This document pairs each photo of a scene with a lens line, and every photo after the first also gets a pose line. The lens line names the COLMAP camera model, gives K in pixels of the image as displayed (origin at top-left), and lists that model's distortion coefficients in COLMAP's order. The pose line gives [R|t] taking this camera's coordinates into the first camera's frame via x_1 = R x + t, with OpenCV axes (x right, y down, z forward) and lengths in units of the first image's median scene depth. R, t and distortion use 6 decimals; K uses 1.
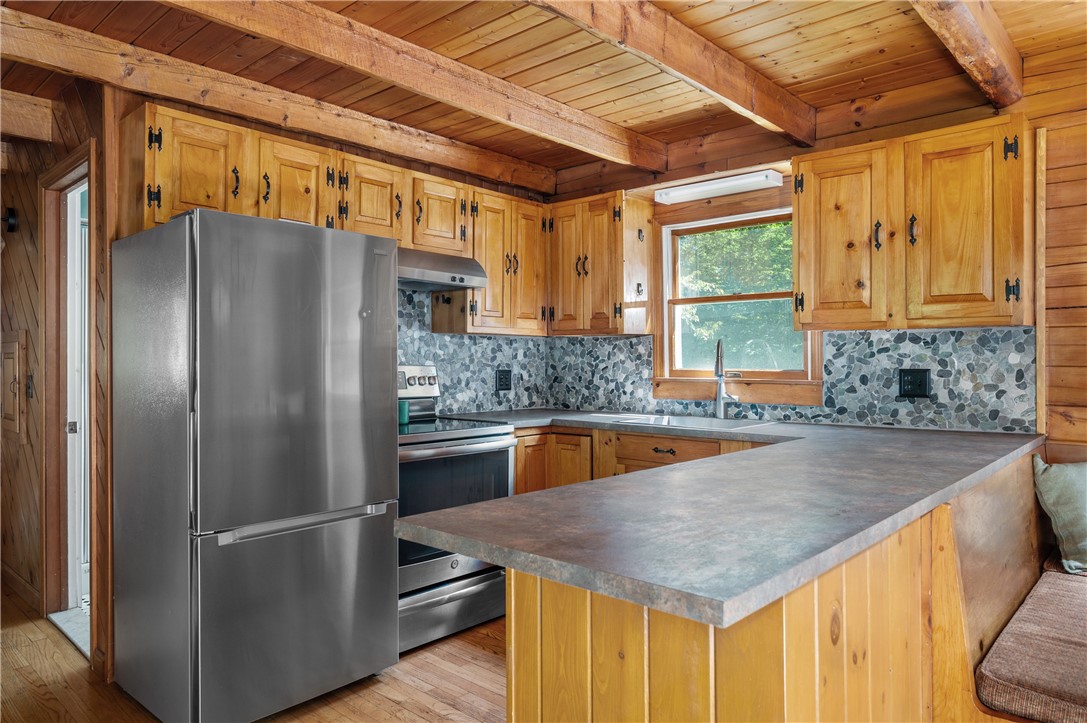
lens RADIAL K [[704.4, 0, 543.5], [0, 704.4, 361.5], [0, 0, 1]] dist [0.003420, 0.000318]
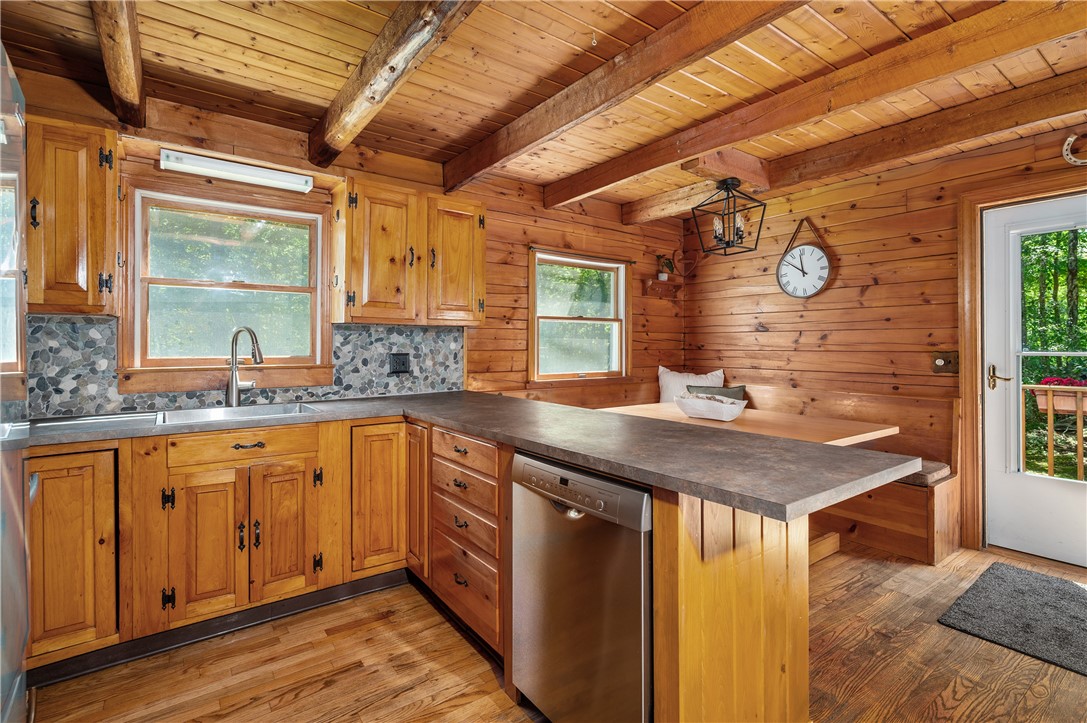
lens RADIAL K [[511.8, 0, 542.3], [0, 511.8, 342.9], [0, 0, 1]] dist [0.002885, 0.000504]
pose [[0.194811, 0.008136, 0.980807, -0.414332], [0.005467, 0.999941, -0.009381, 0.000955], [-0.980826, 0.007189, 0.194755, 0.494752]]
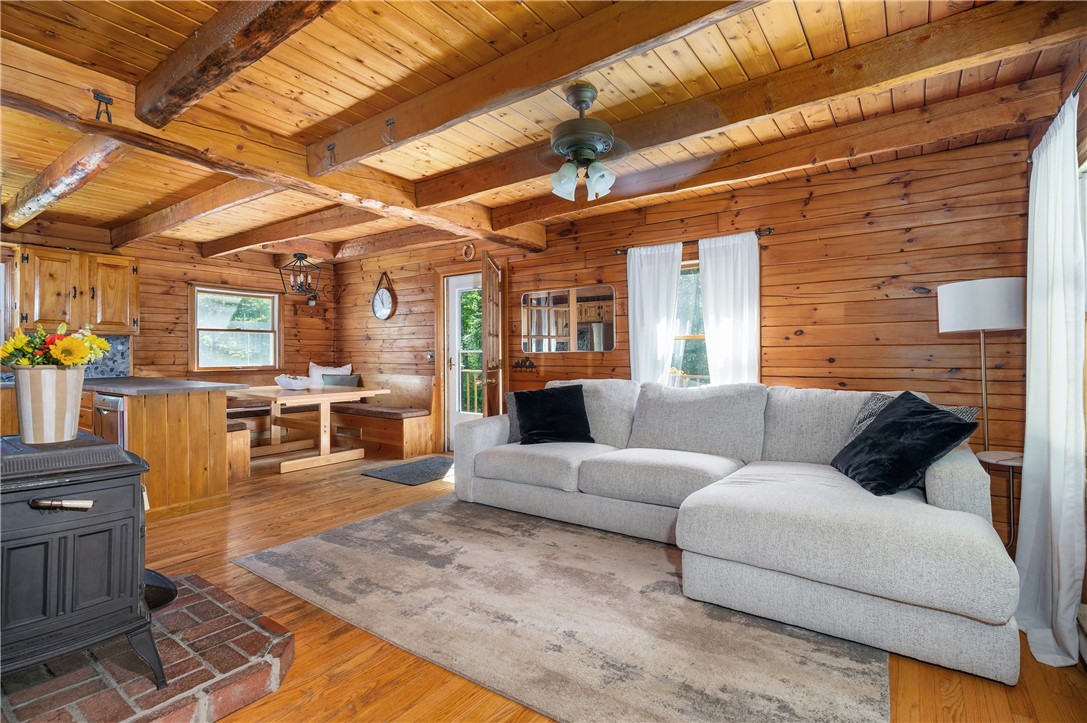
lens RADIAL K [[510.4, 0, 541.2], [0, 510.4, 354.7], [0, 0, 1]] dist [0.000394, 0.000434]
pose [[-0.114464, -0.000128, 0.993427, -1.188526], [0.007069, 0.999975, 0.000944, 0.027132], [-0.993402, 0.007130, -0.114460, -0.268202]]
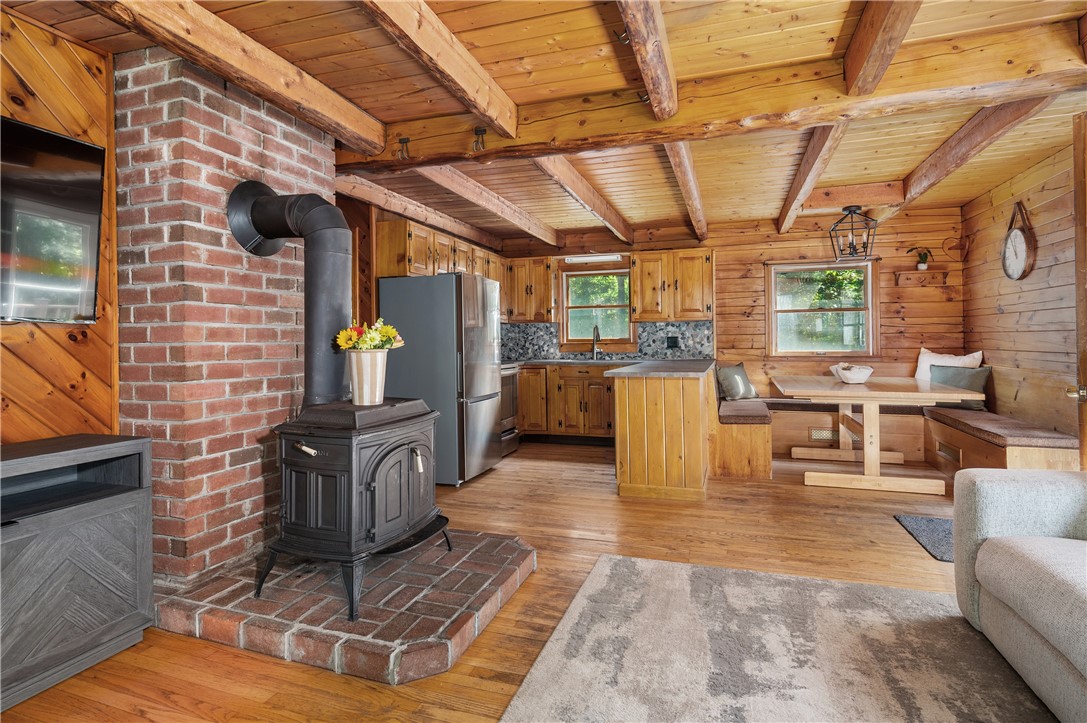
lens RADIAL K [[553.8, 0, 543.8], [0, 553.8, 336.1], [0, 0, 1]] dist [0.001351, 0.000424]
pose [[0.914961, -0.003420, 0.403529, -0.700382], [0.009337, 0.999876, -0.012696, 0.029224], [-0.403435, 0.015384, 0.914879, -0.645287]]
